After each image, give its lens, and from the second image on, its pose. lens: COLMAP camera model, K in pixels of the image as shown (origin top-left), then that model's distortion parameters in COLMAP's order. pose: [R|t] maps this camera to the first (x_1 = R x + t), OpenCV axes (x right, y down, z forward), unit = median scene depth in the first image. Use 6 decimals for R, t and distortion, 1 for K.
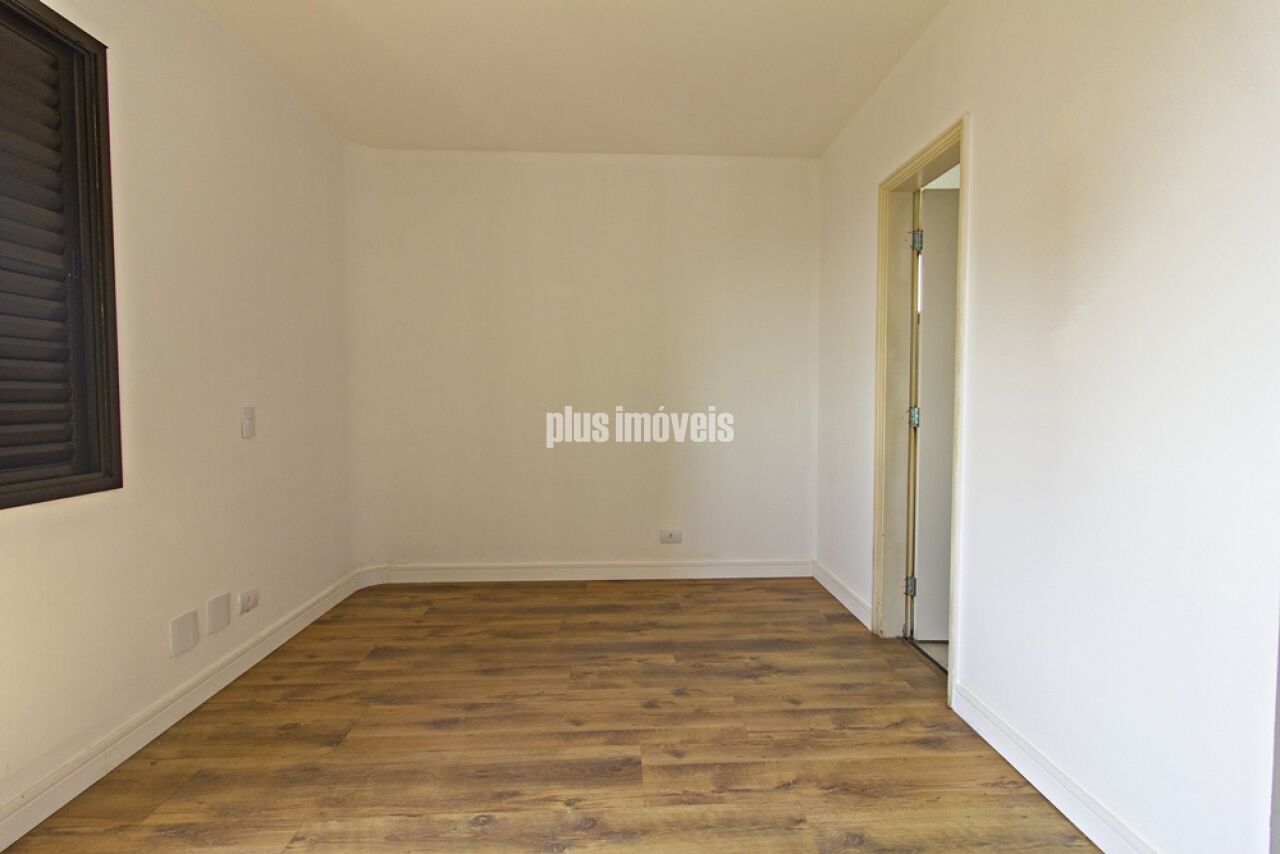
lens RADIAL K [[606.2, 0, 645.0], [0, 606.2, 424.0], [0, 0, 1]] dist [0.002910, 0.001220]
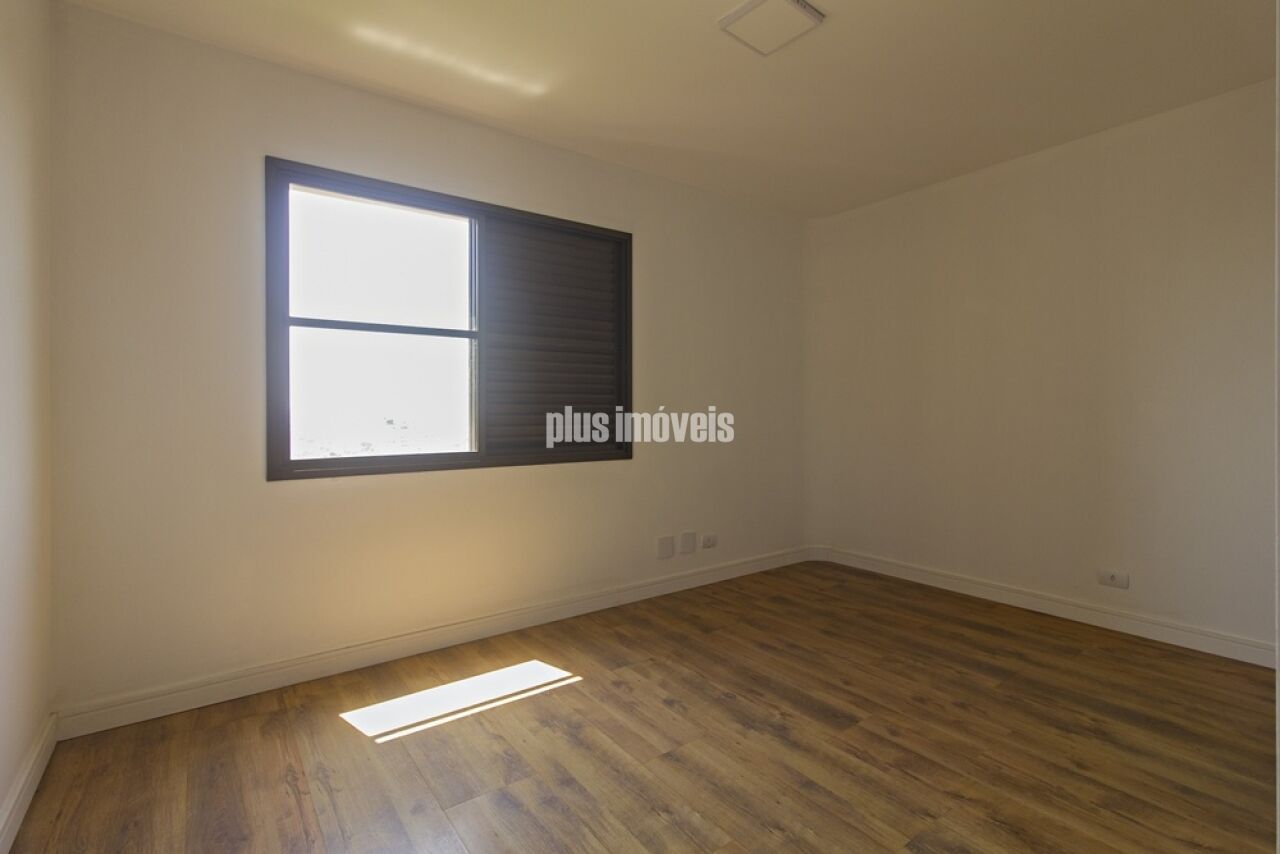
lens RADIAL K [[606.2, 0, 647.1], [0, 606.2, 416.2], [0, 0, 1]] dist [0.002910, 0.001220]
pose [[0.553385, 0.009595, -0.832871, 0.478514], [-0.037548, 0.999205, -0.013437, -0.005131], [0.832079, 0.038708, 0.553305, -0.014662]]
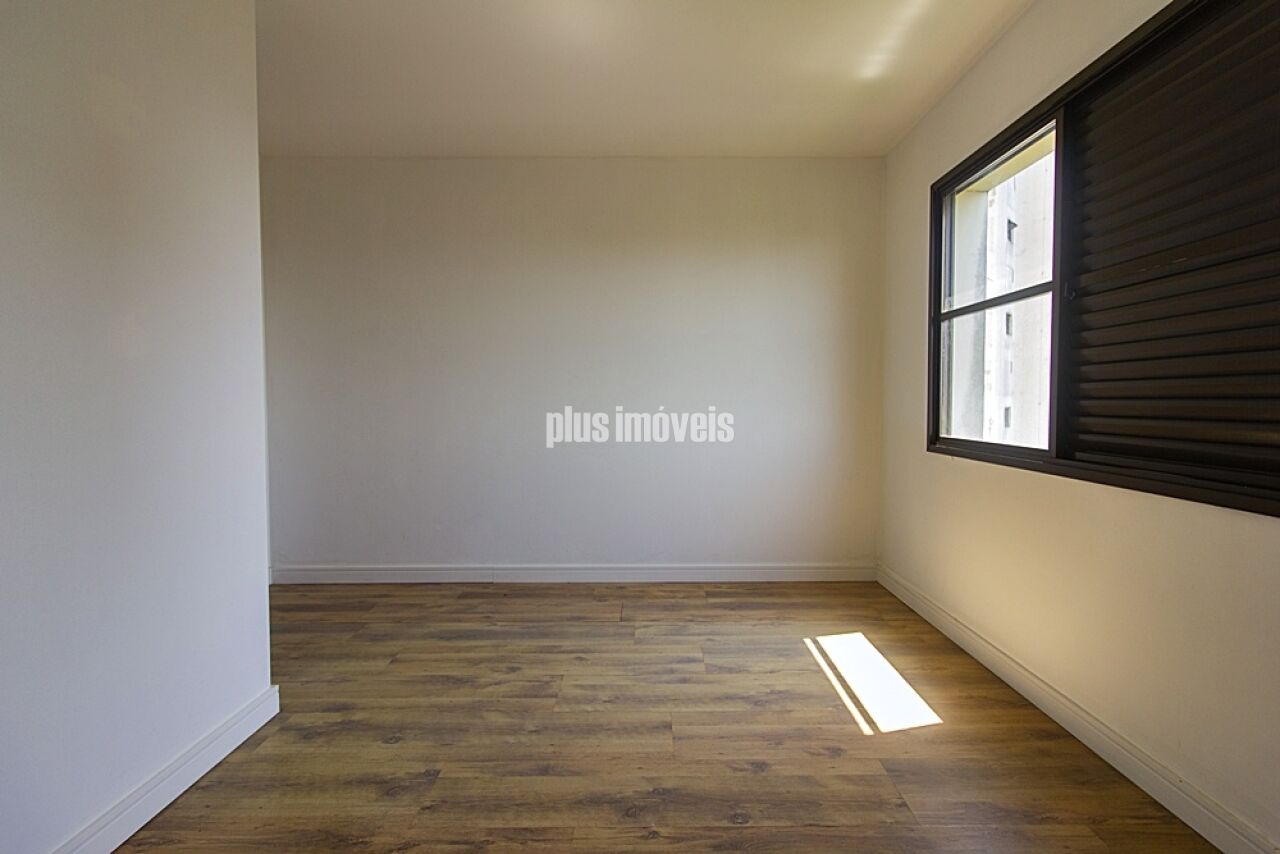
lens RADIAL K [[606.2, 0, 644.9], [0, 606.2, 420.8], [0, 0, 1]] dist [0.002910, 0.001220]
pose [[-0.997820, 0.002250, 0.065960, -0.100498], [0.007462, 0.996856, 0.078881, -0.043389], [-0.065575, 0.079202, -0.994699, 1.083090]]
